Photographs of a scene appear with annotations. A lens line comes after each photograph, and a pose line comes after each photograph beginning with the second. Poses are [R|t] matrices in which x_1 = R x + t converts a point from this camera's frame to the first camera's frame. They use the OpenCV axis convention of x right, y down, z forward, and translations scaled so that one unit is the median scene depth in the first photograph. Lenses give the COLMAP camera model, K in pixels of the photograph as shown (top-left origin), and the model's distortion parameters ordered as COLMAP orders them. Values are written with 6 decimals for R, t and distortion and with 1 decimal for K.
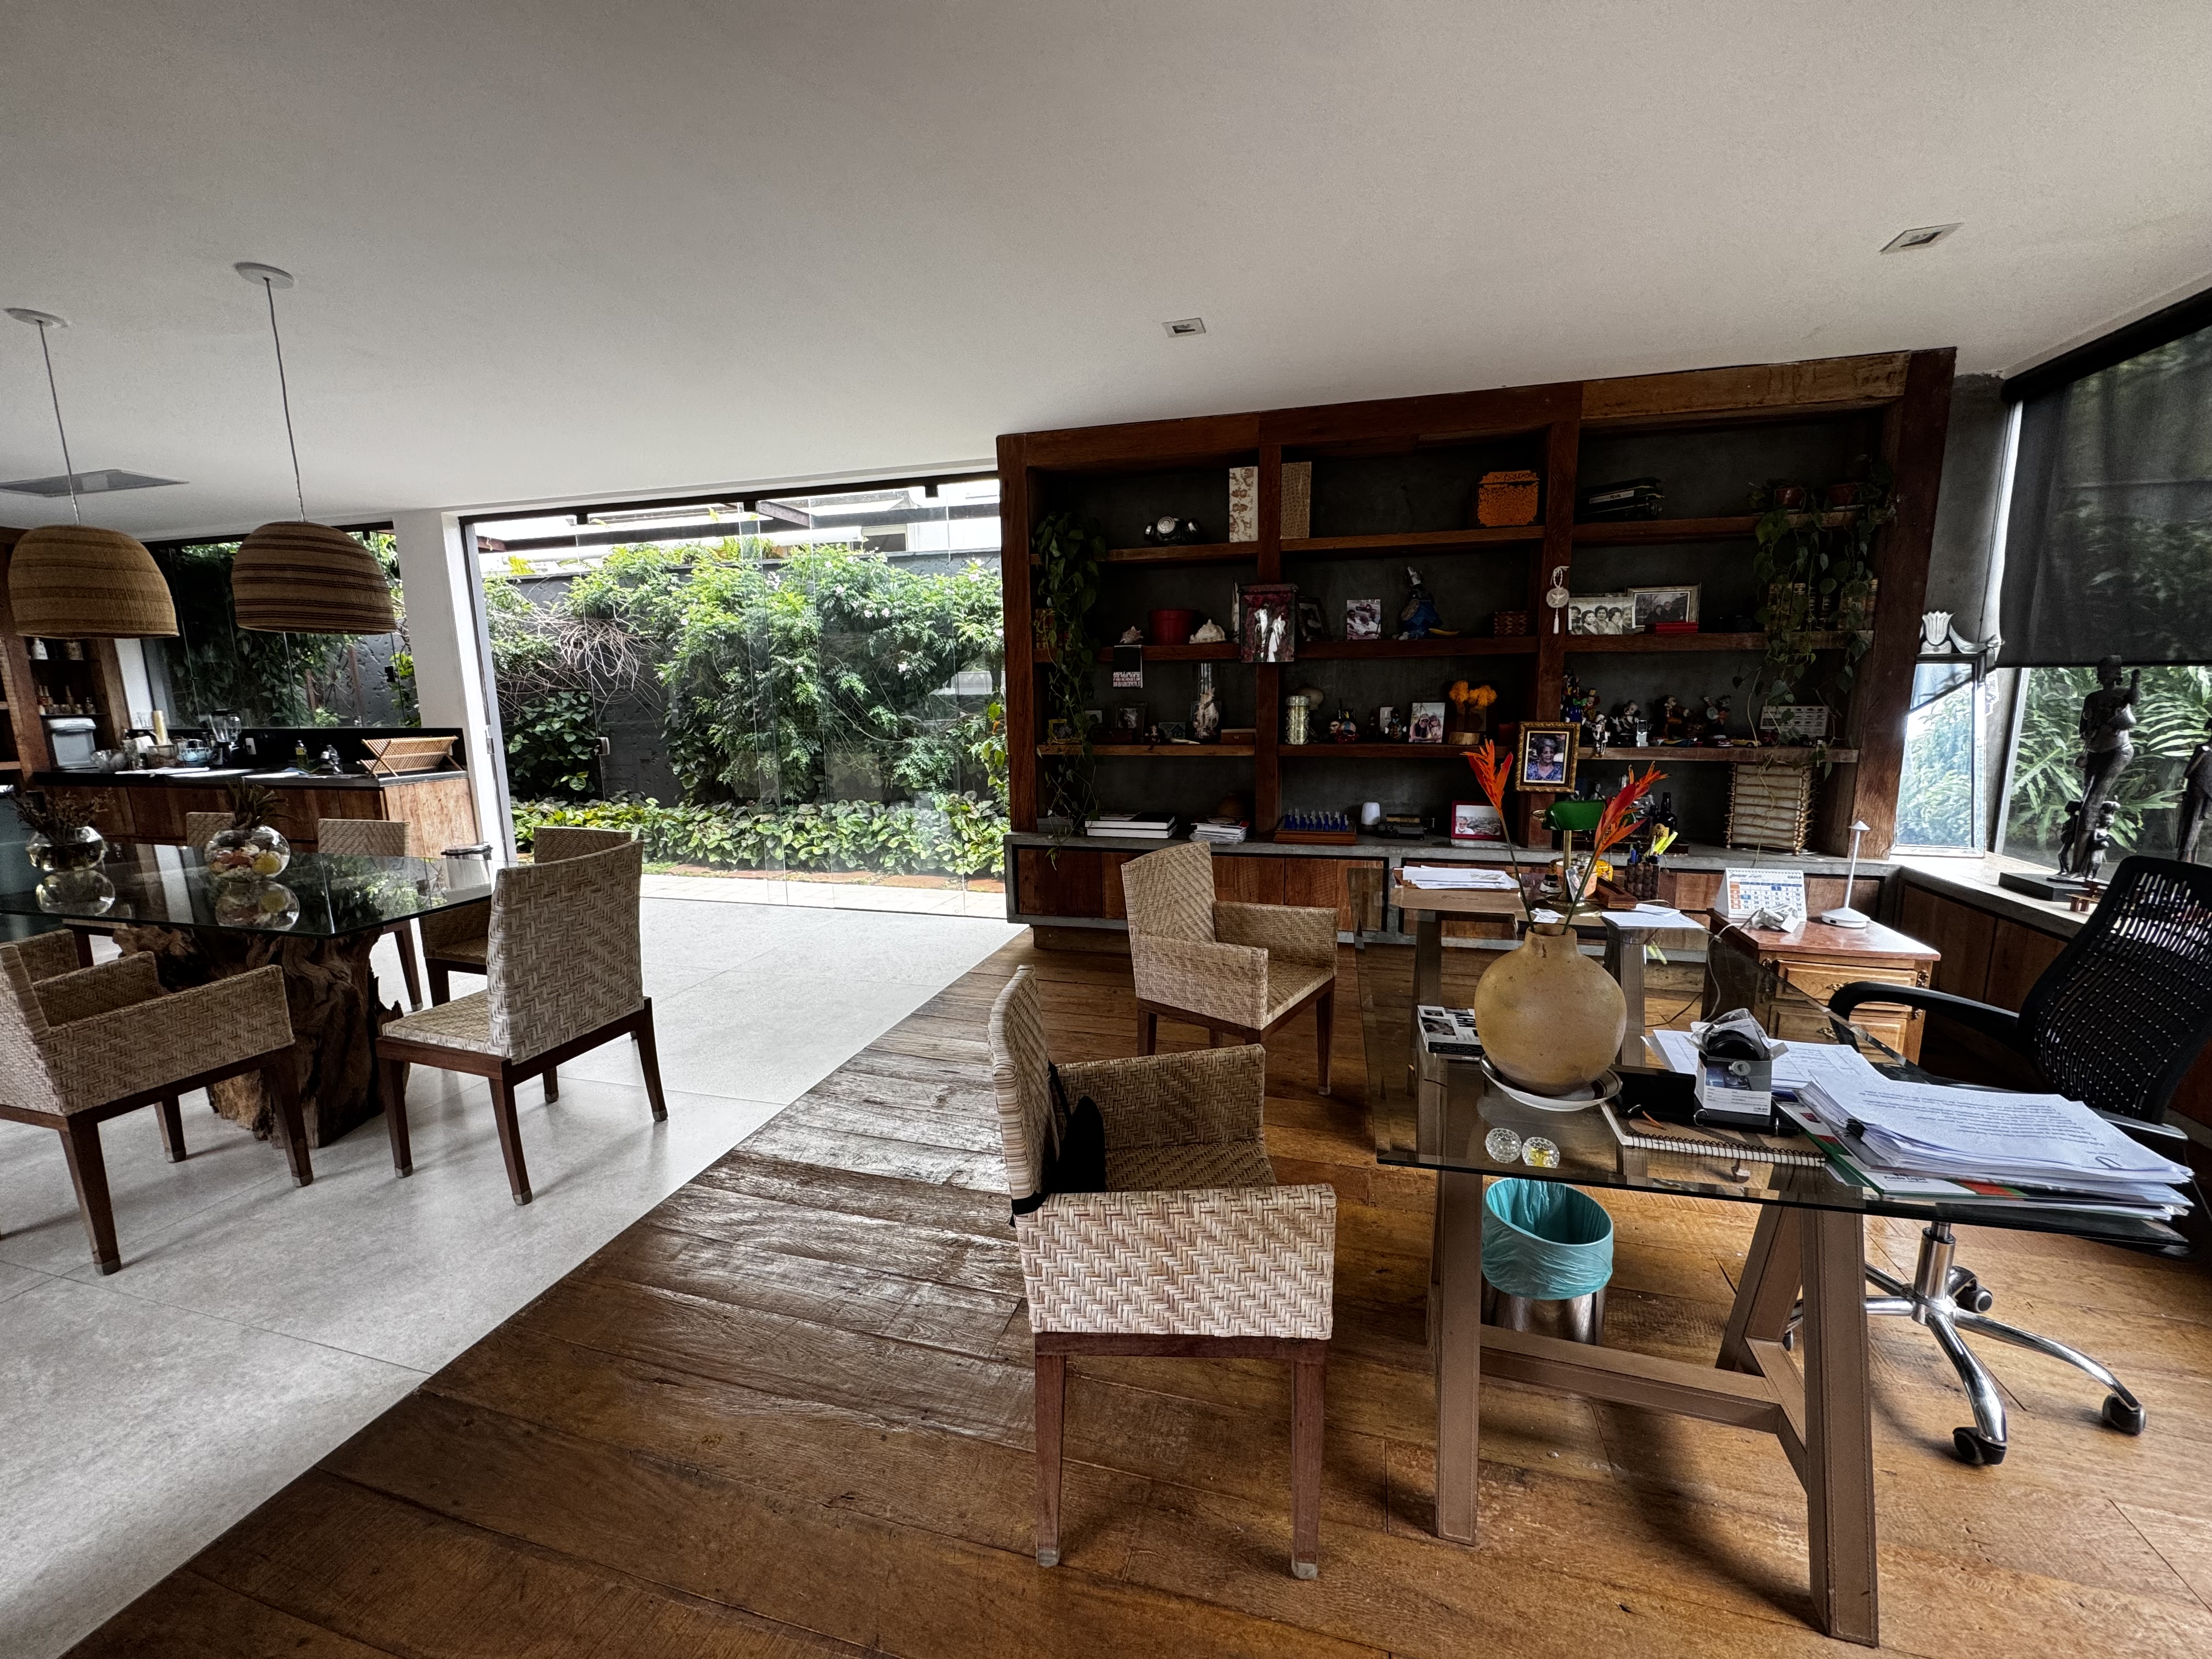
lens RADIAL K [[878.9, 0, 1109.1], [0, 878.9, 826.9], [0, 0, 1]] dist [-0.003210, 0.000328]
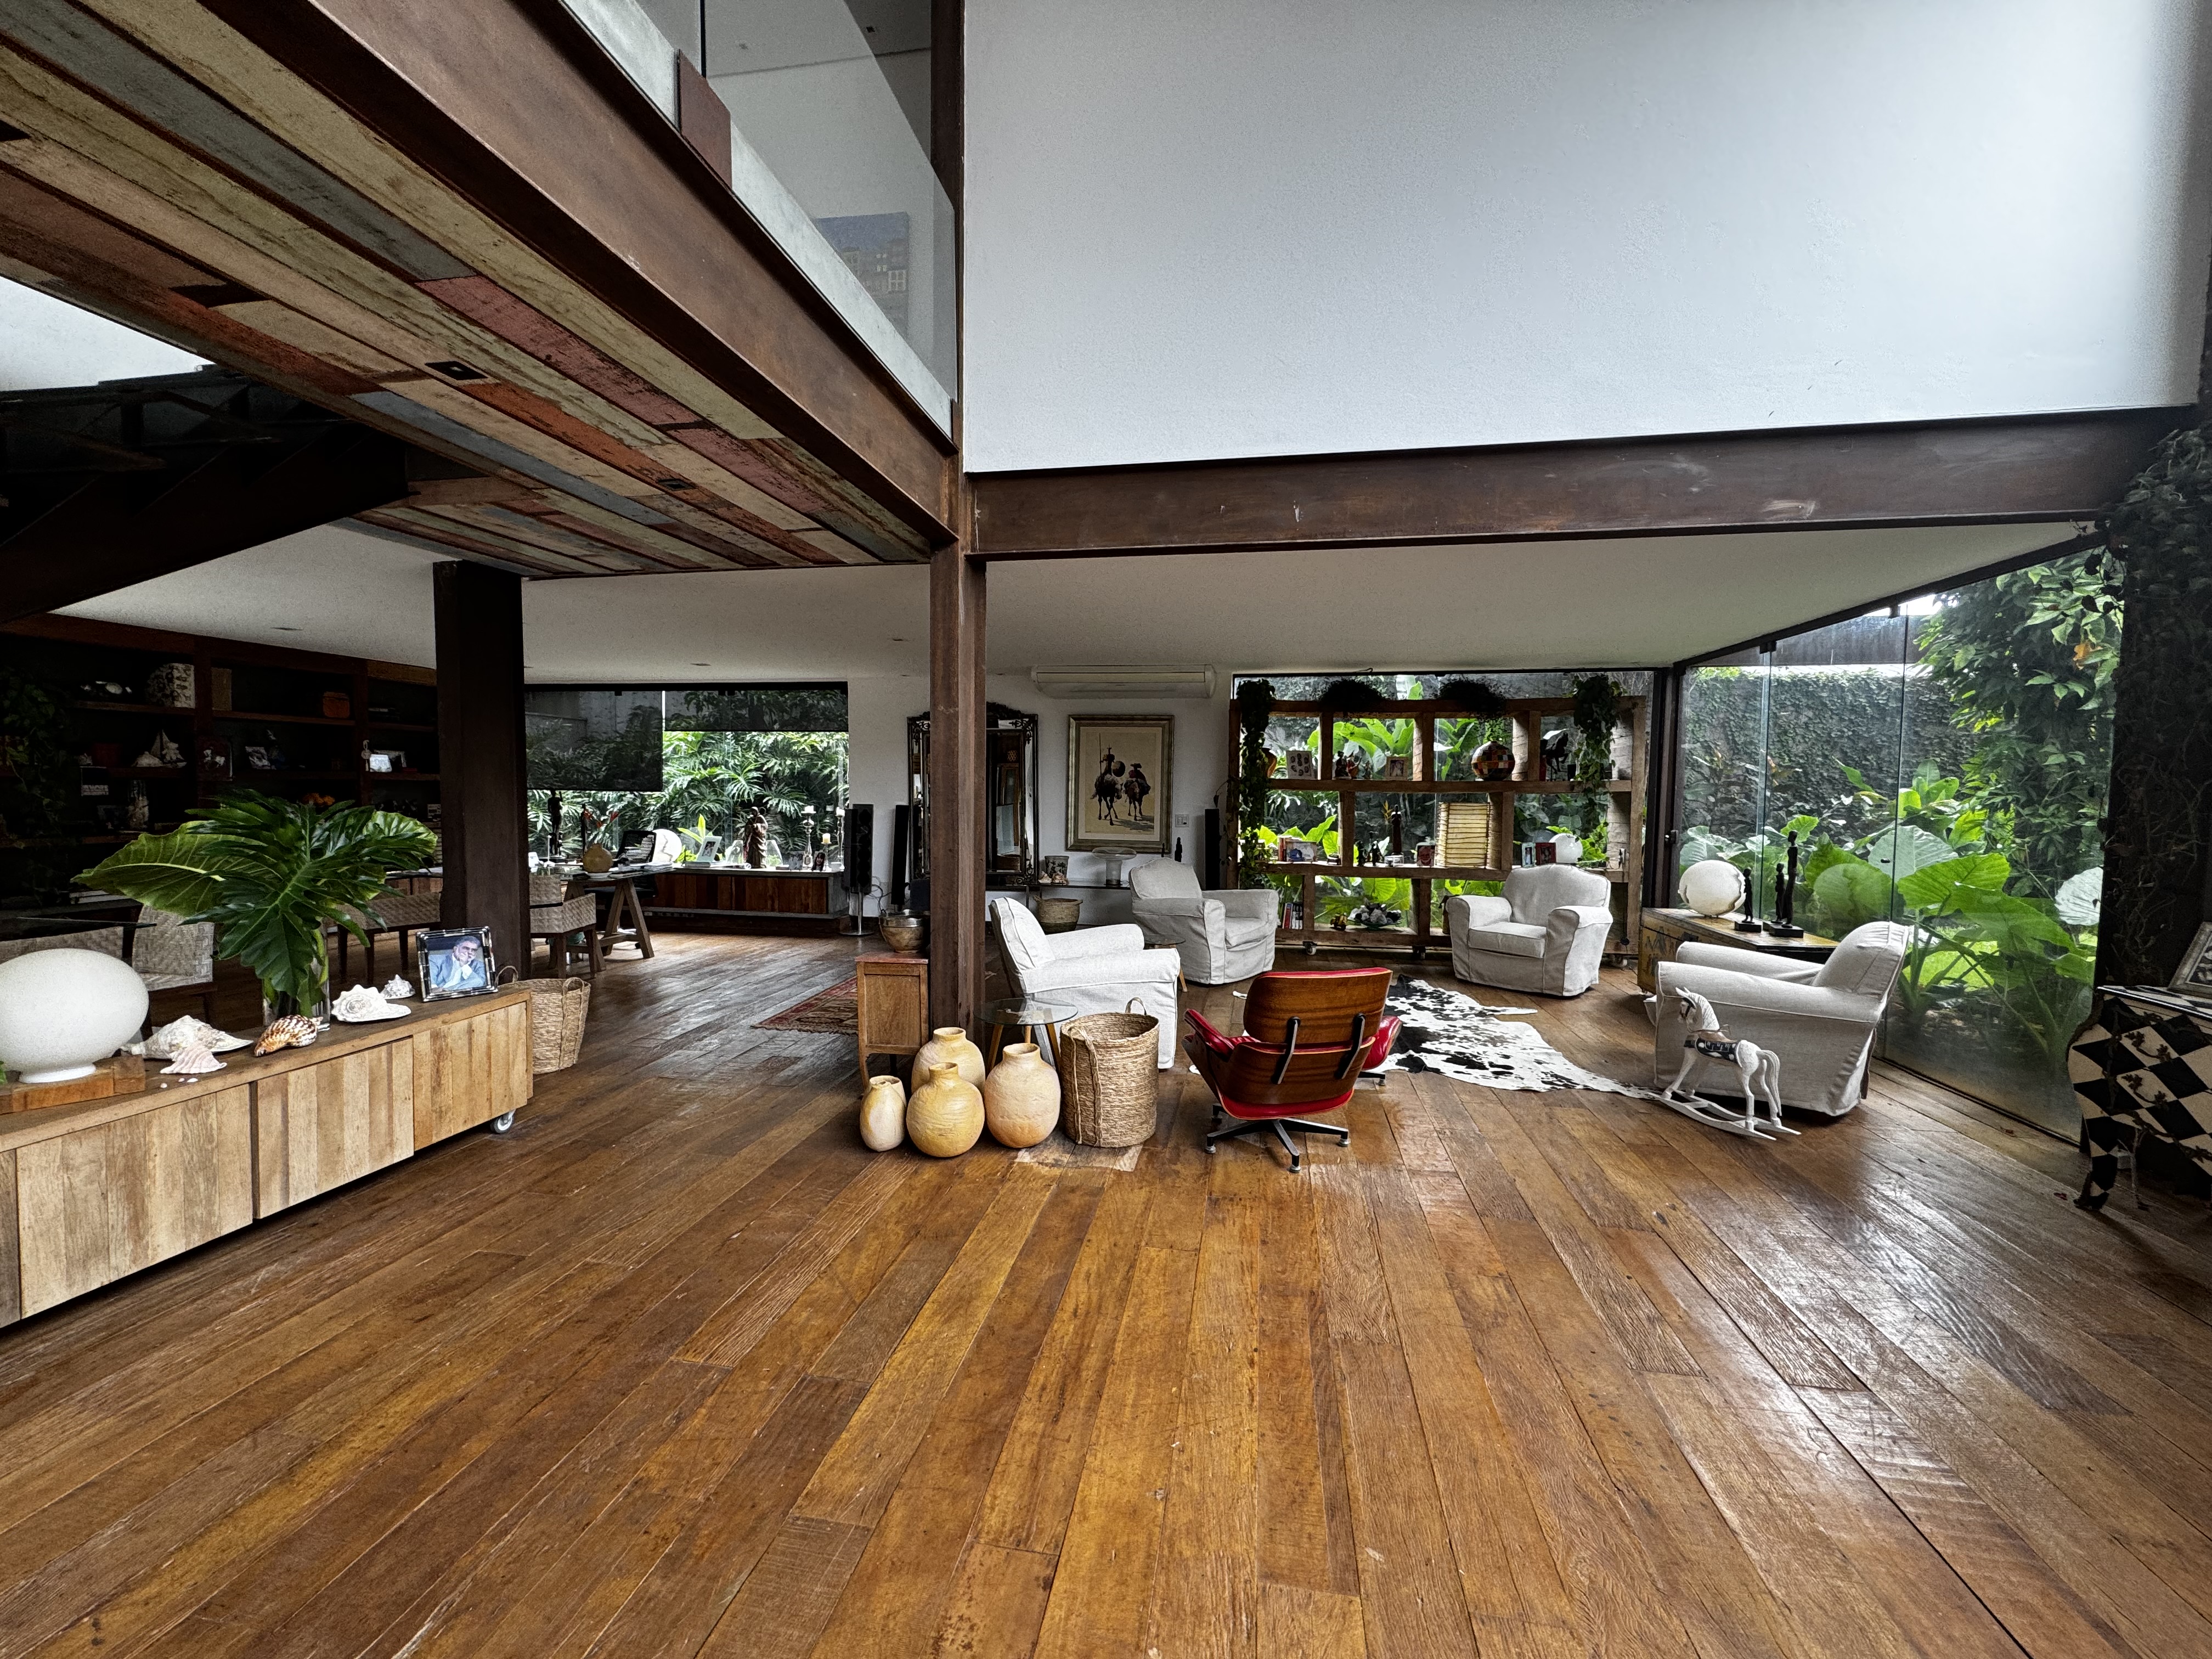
lens RADIAL K [[878.9, 0, 1109.1], [0, 878.9, 826.9], [0, 0, 1]] dist [-0.003210, 0.000328]
pose [[-0.101589, -0.033448, 0.994264, -0.991133], [0.149861, 0.987515, 0.048533, 0.043635], [-0.983474, 0.153932, -0.095309, -0.299868]]
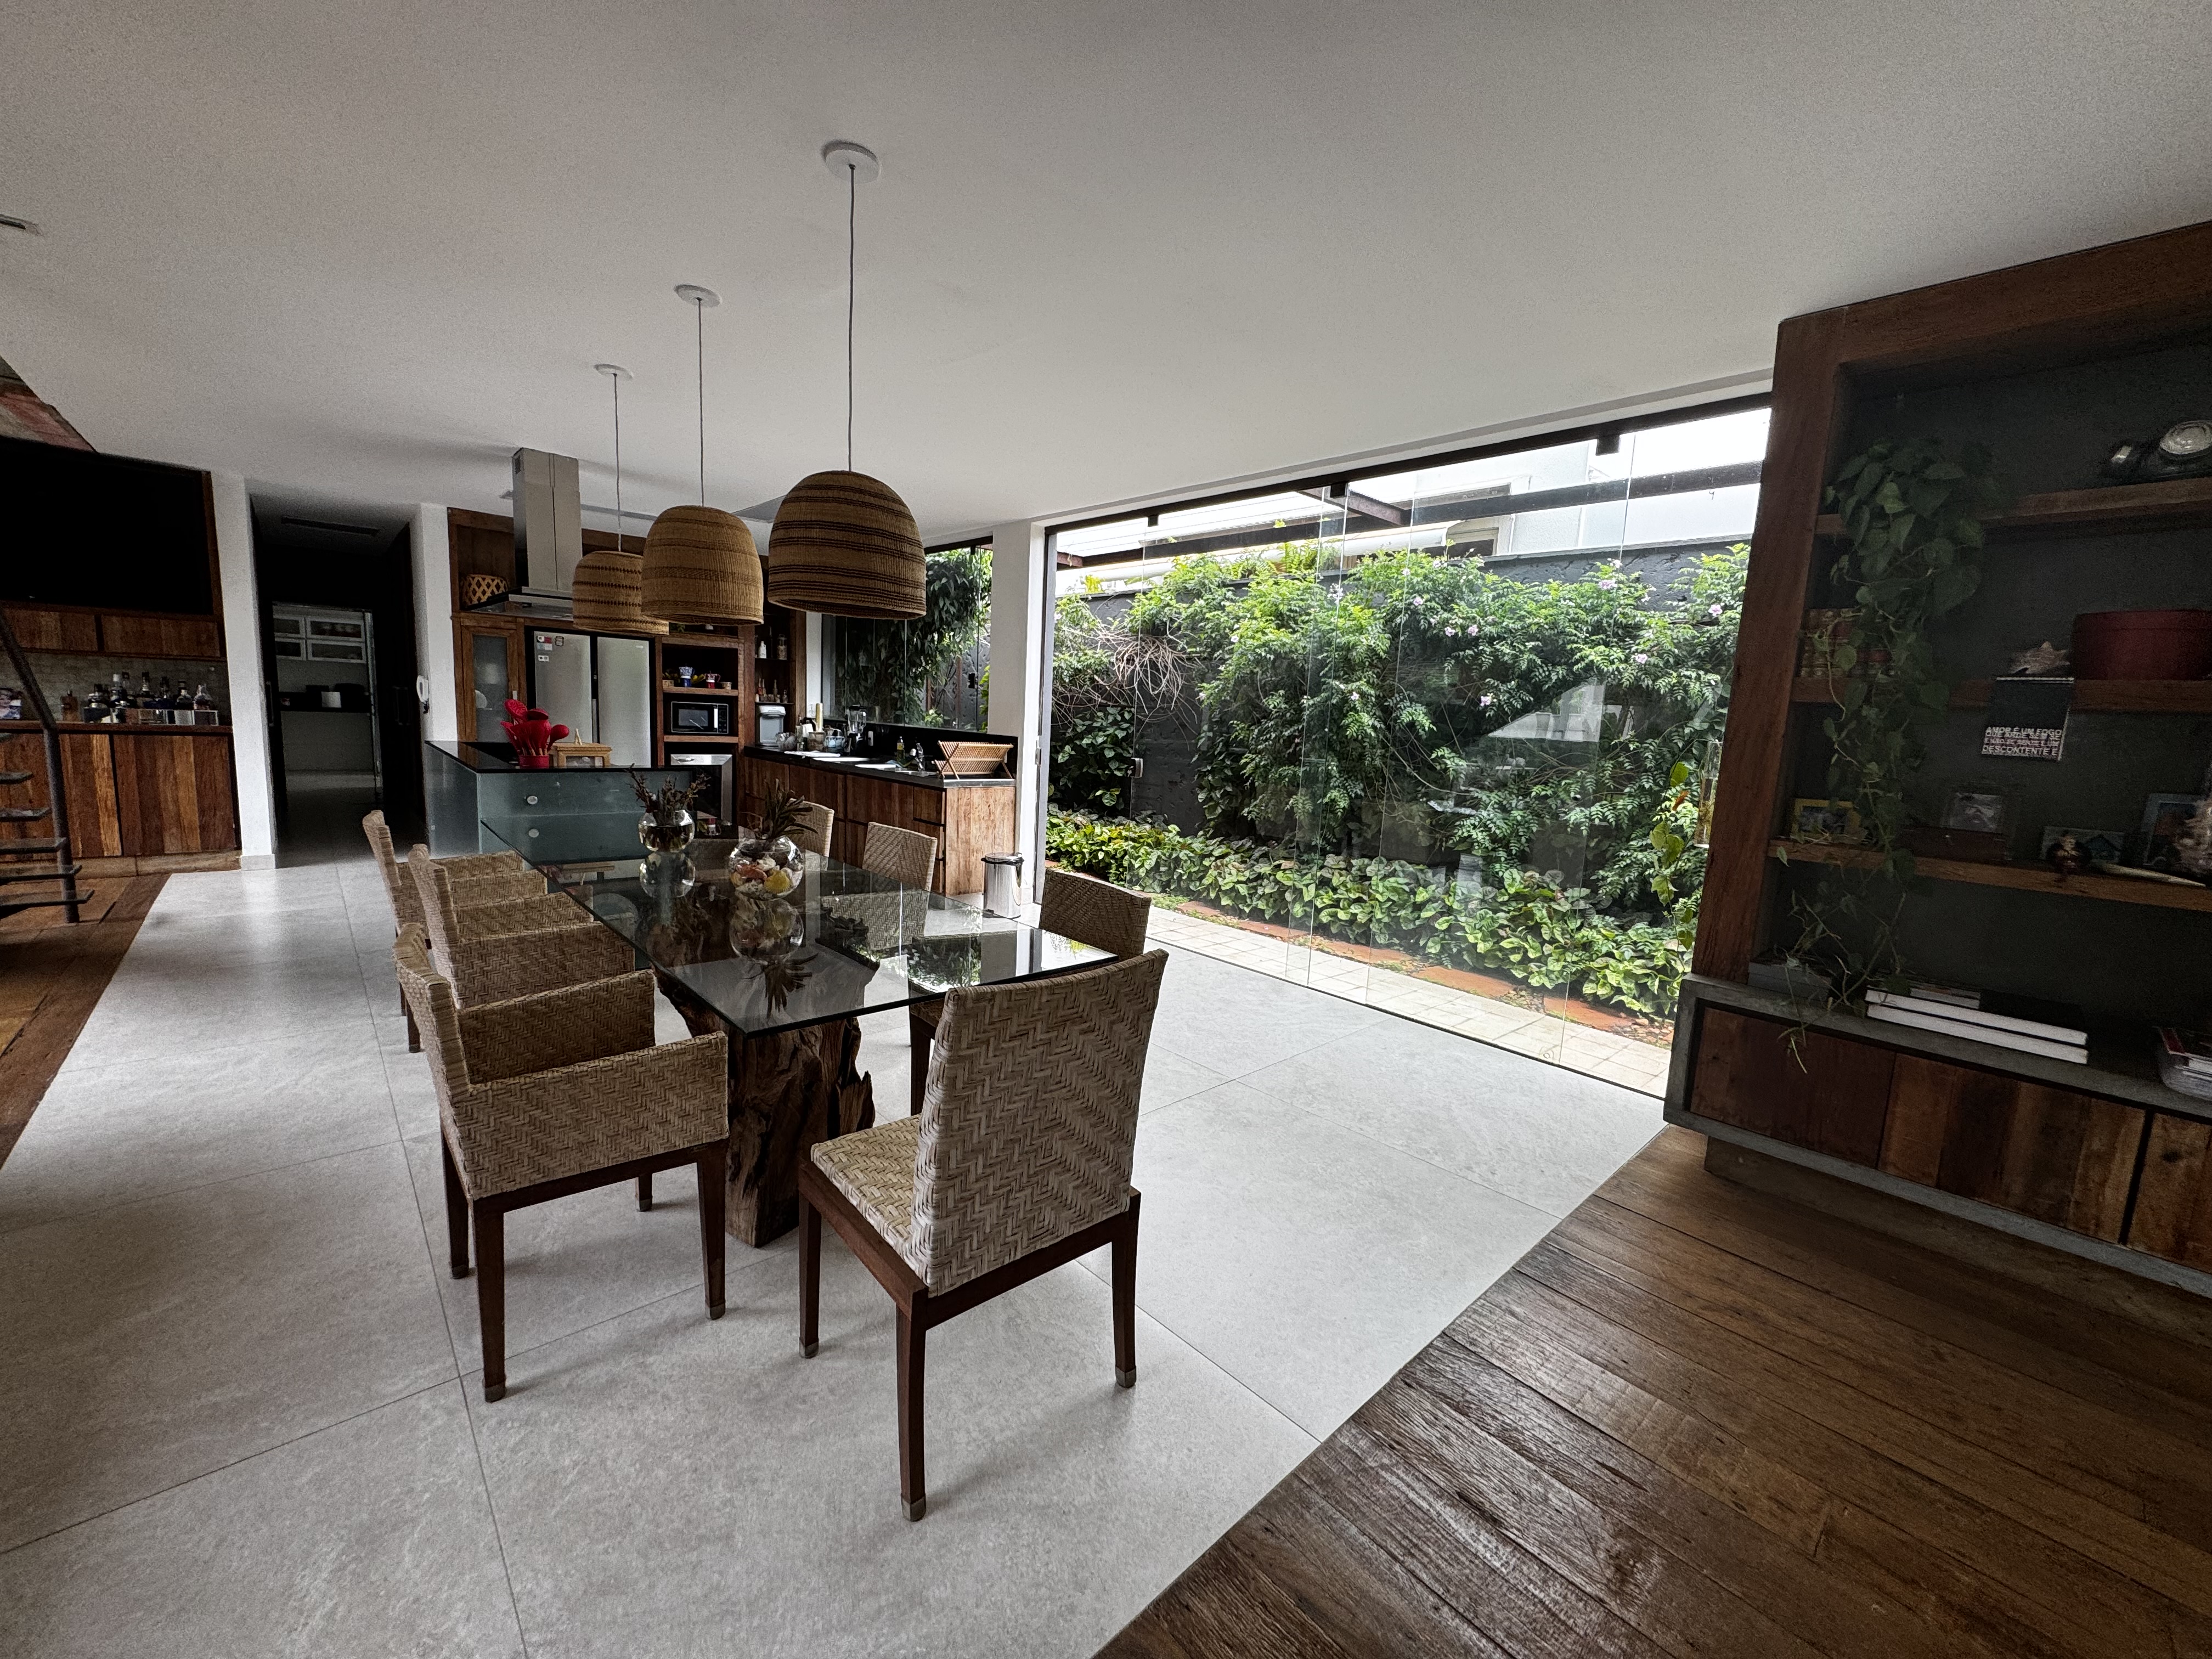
lens RADIAL K [[878.9, 0, 1109.1], [0, 878.9, 826.9], [0, 0, 1]] dist [-0.003210, 0.000328]
pose [[0.846072, 0.126623, -0.517812, -0.101692], [-0.145809, 0.989306, 0.003677, -0.025978], [0.512740, 0.072391, 0.855486, 0.176753]]
